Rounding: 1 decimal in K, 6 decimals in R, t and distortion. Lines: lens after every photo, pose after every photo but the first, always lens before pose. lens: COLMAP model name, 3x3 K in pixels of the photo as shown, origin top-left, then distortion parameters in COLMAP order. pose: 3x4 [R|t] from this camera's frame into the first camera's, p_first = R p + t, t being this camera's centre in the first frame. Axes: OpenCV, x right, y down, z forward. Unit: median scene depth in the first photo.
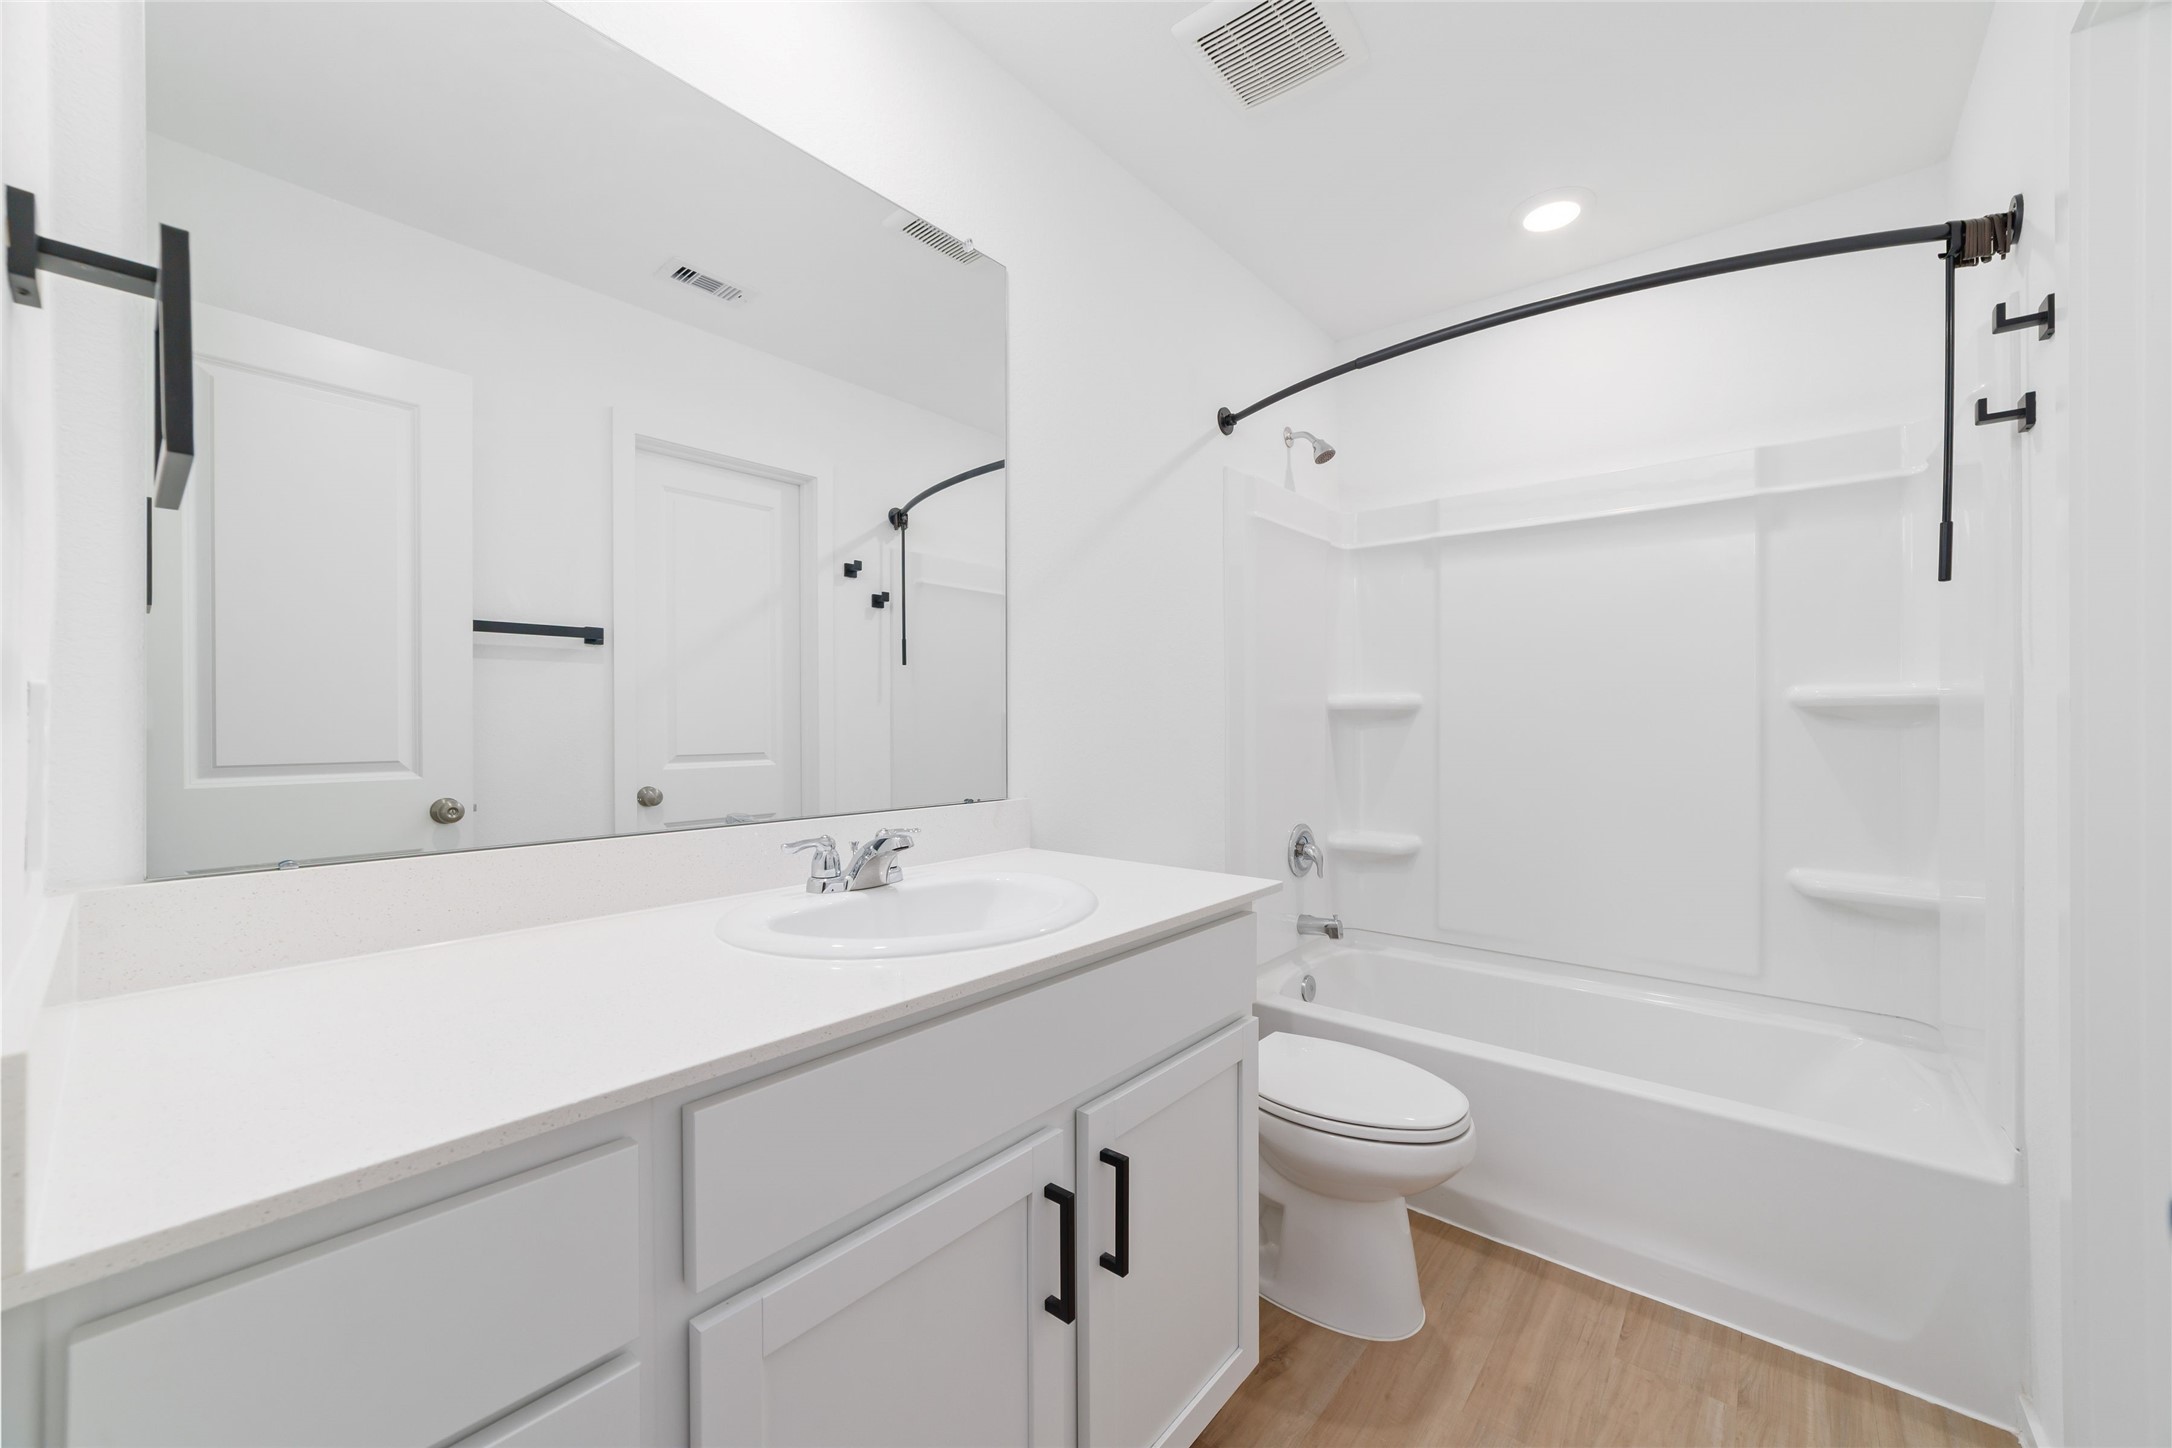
lens RADIAL K [[827.2, 0, 1086.0], [0, 827.2, 724.0], [0, 0, 1]] dist [-0.019657, -0.000023]
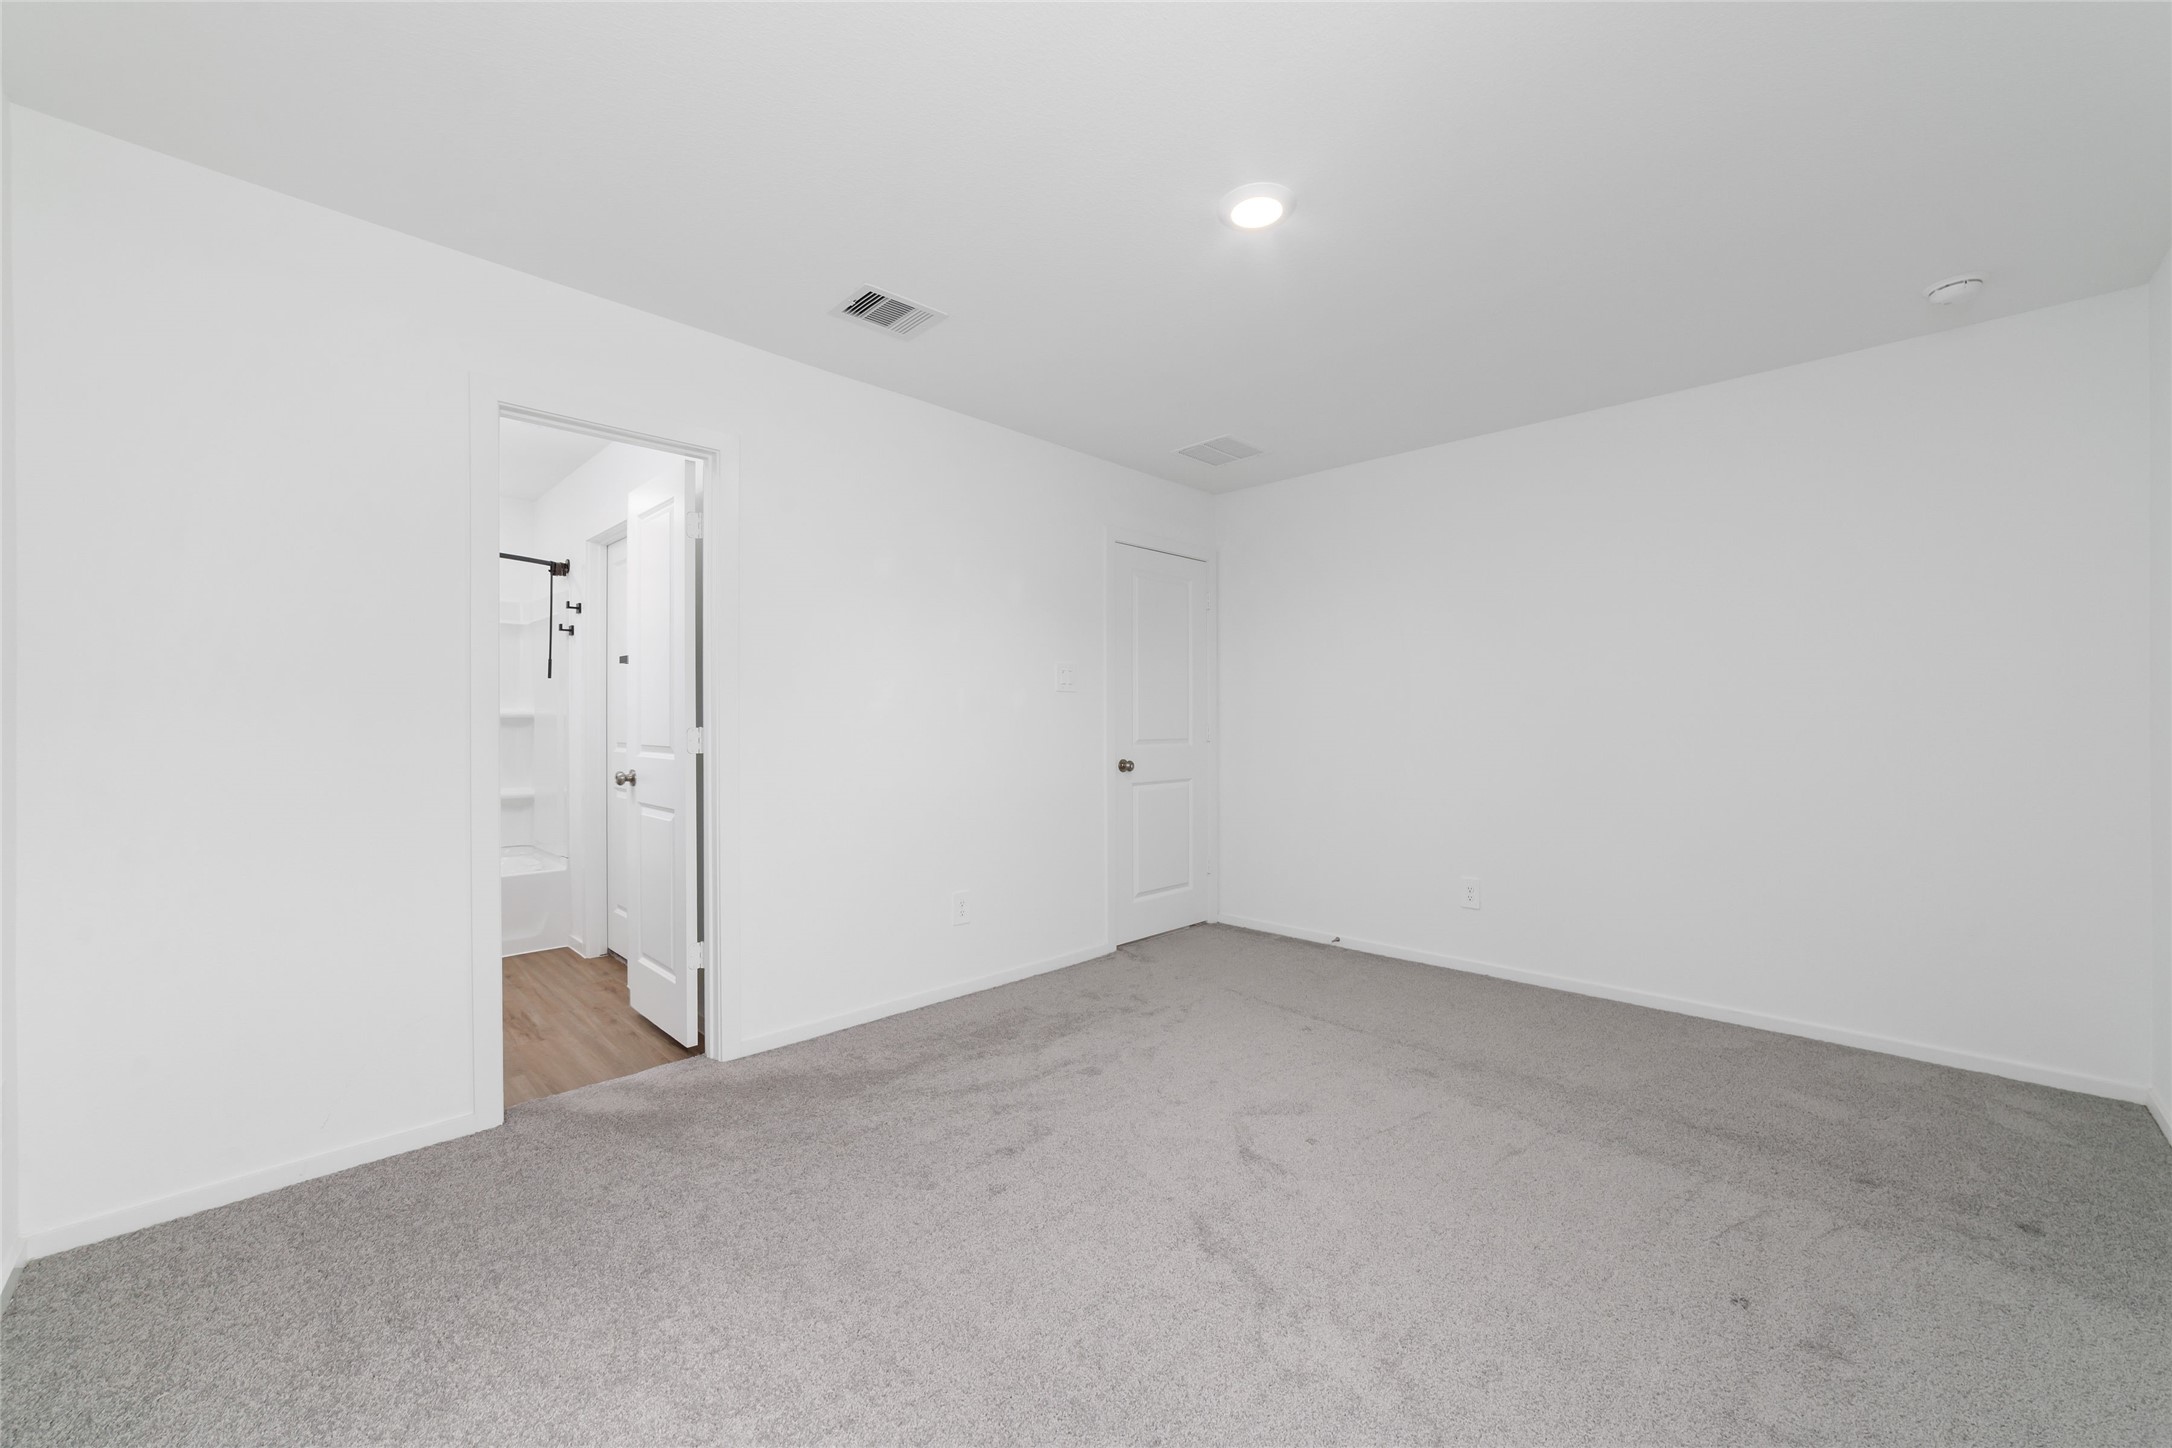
lens RADIAL K [[827.2, 0, 1086.0], [0, 827.2, 724.0], [0, 0, 1]] dist [-0.019657, -0.000023]
pose [[0.078169, 0.000703, 0.996940, -1.339879], [0.002553, 0.999996, -0.000906, 0.004636], [-0.996937, 0.002616, 0.078167, -0.908784]]
